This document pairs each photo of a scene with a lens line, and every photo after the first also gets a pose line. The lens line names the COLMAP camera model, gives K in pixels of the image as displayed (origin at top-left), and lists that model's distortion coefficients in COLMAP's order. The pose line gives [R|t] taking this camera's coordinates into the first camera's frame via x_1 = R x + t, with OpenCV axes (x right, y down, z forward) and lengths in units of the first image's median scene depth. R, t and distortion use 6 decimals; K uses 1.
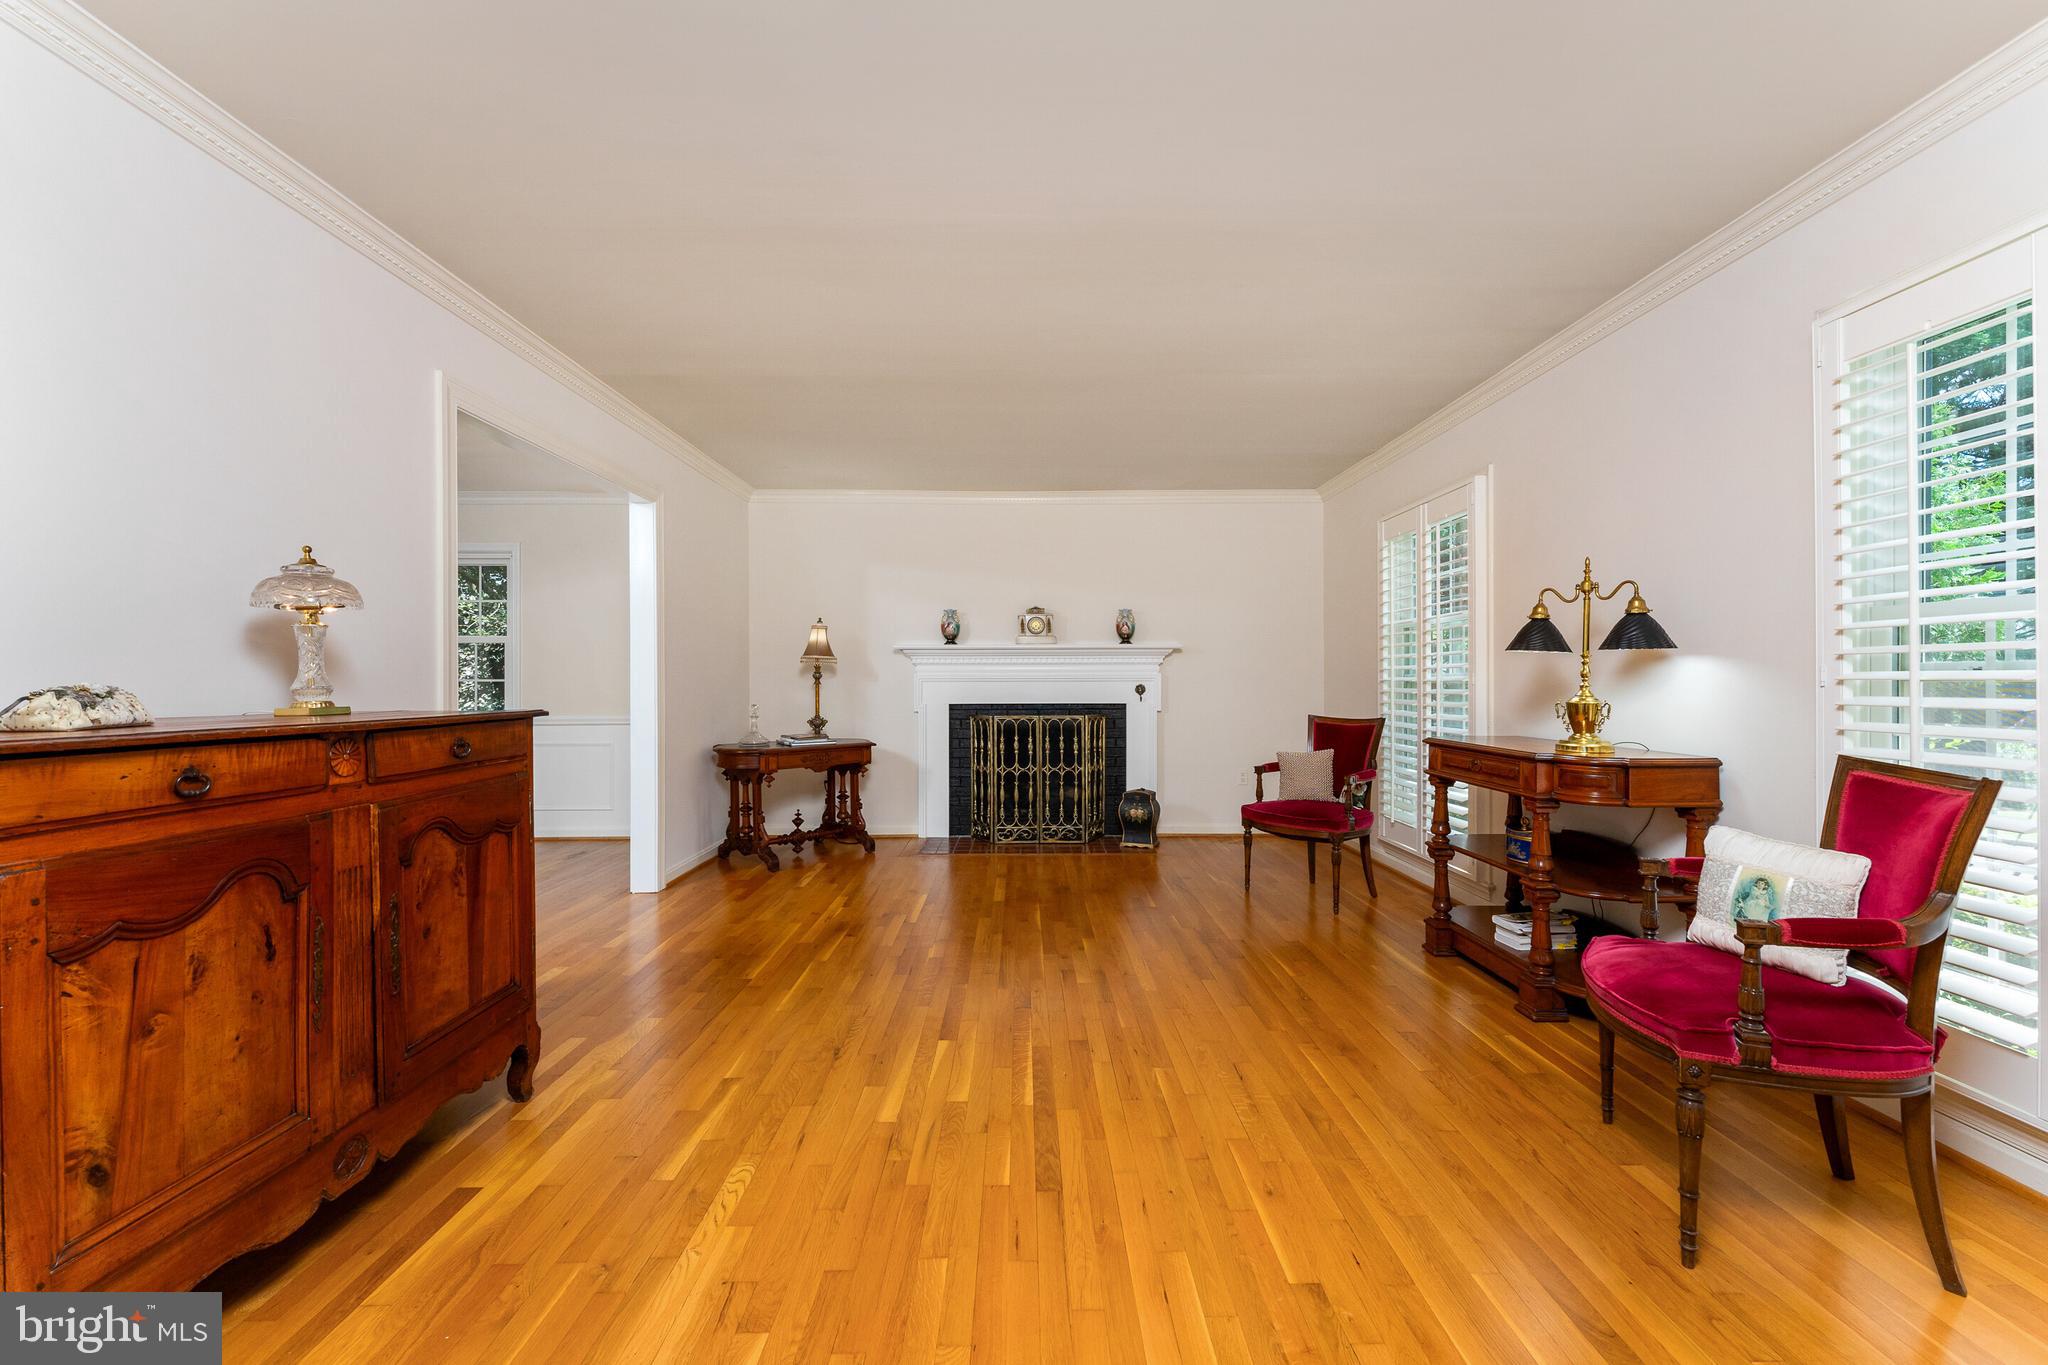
lens RADIAL K [[828.0, 0, 1029.2], [0, 828.0, 676.7], [0, 0, 1]] dist [0.002400, -0.000056]
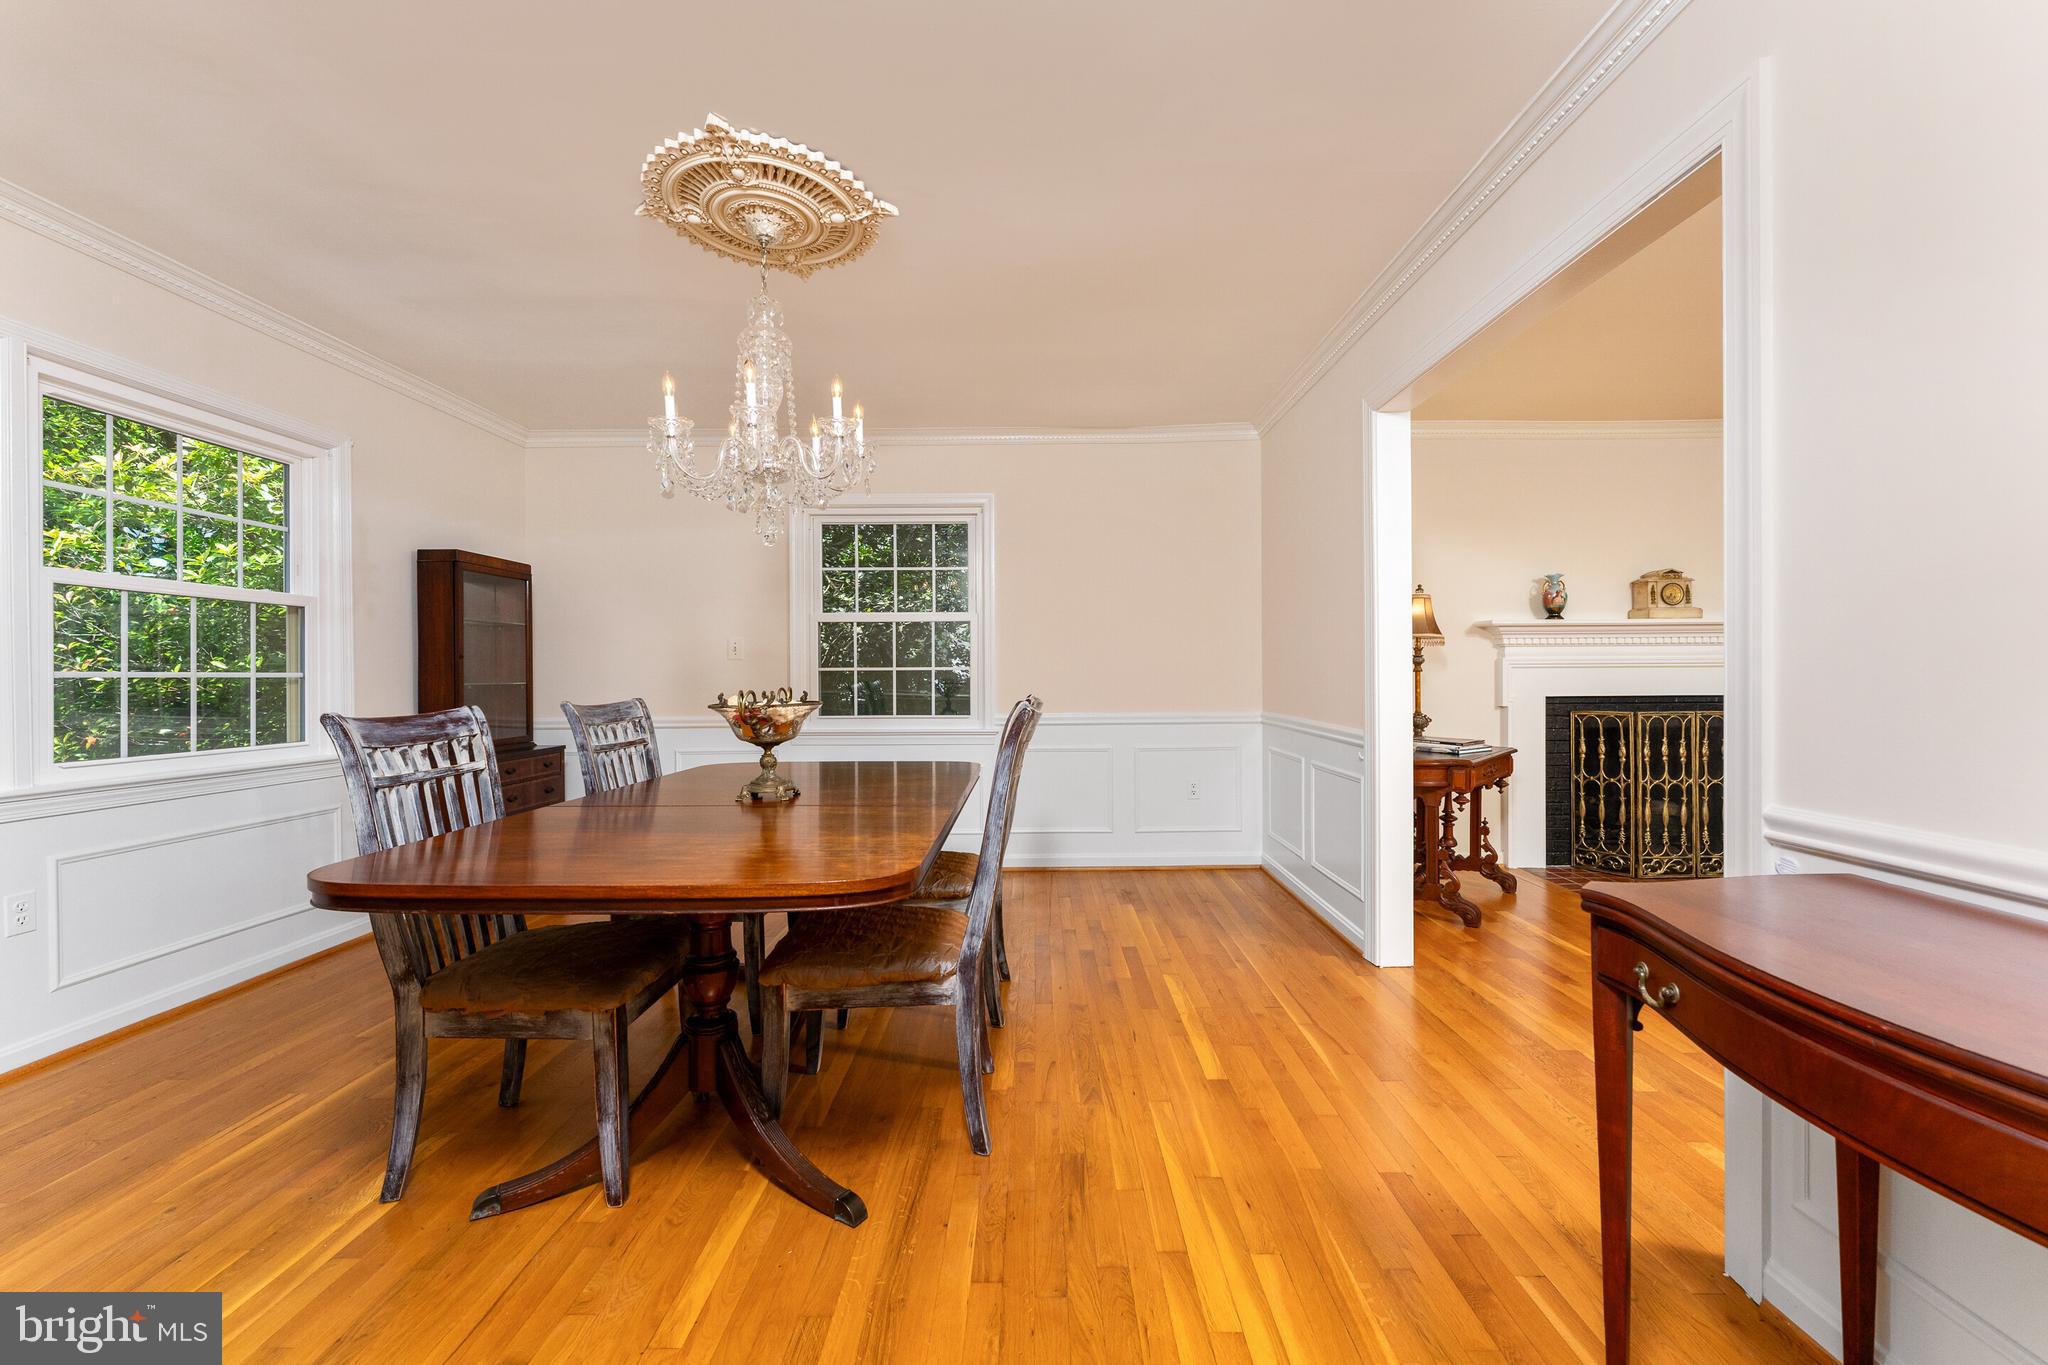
lens RADIAL K [[828.0, 0, 1029.2], [0, 828.0, 676.7], [0, 0, 1]] dist [0.002400, -0.000056]
pose [[0.999745, -0.003710, -0.022287, -0.588325], [0.003921, 0.999948, 0.009403, 0.005465], [0.022251, -0.009488, 0.999707, 0.220663]]
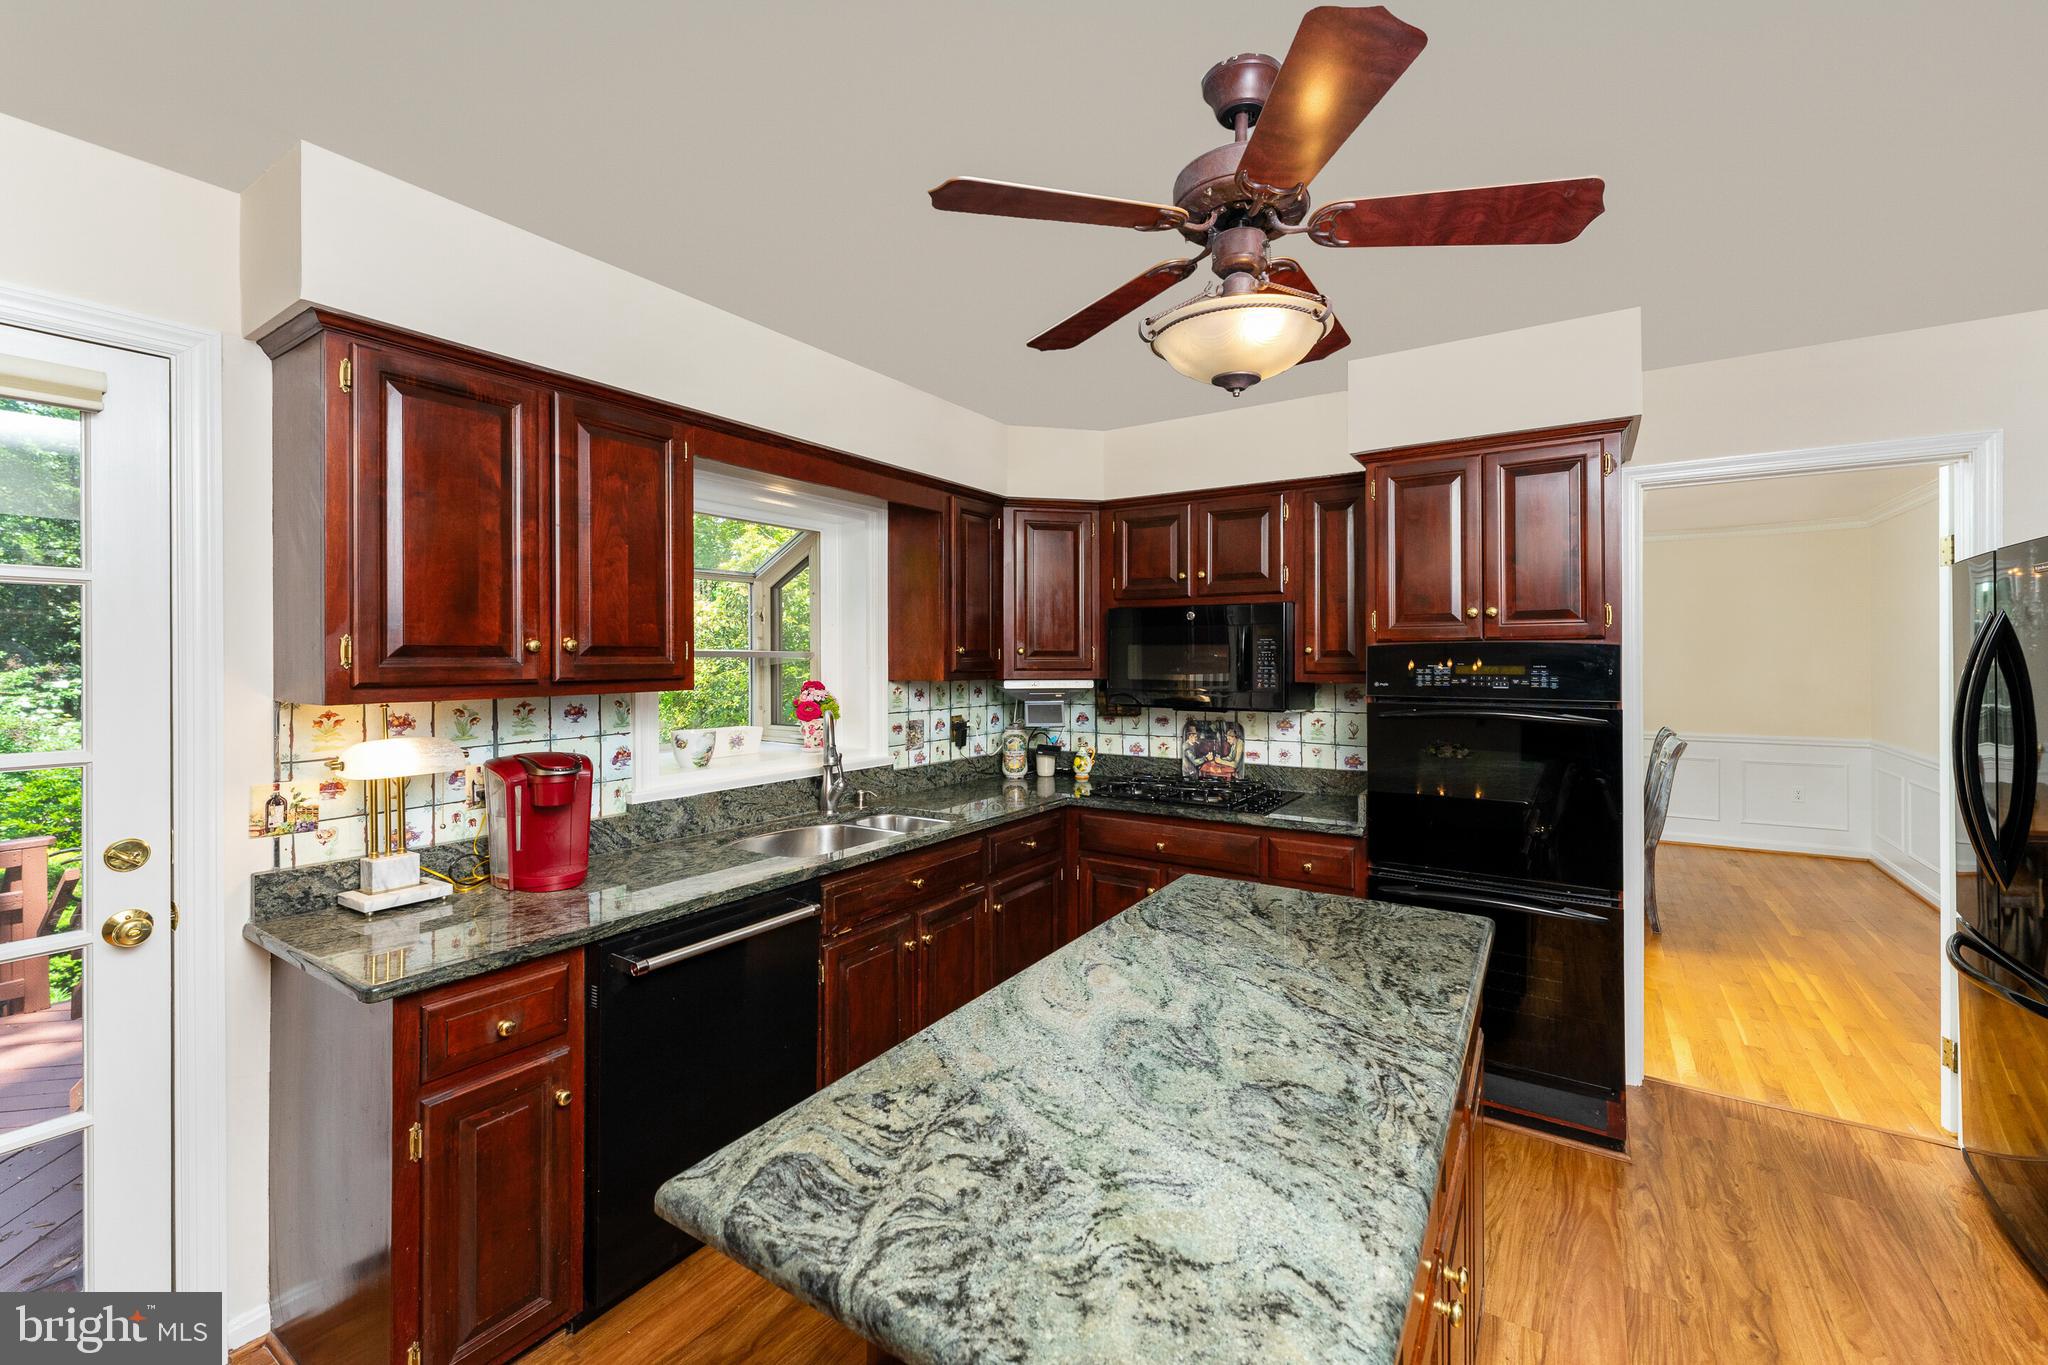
lens RADIAL K [[834.5, 0, 1054.2], [0, 834.5, 654.3], [0, 0, 1]] dist [0.001531, 0.000120]
pose [[0.835243, 0.001763, -0.549879, -0.659714], [0.000694, 0.999991, 0.004260, -0.064964], [0.549881, -0.003940, 0.835234, -0.421525]]
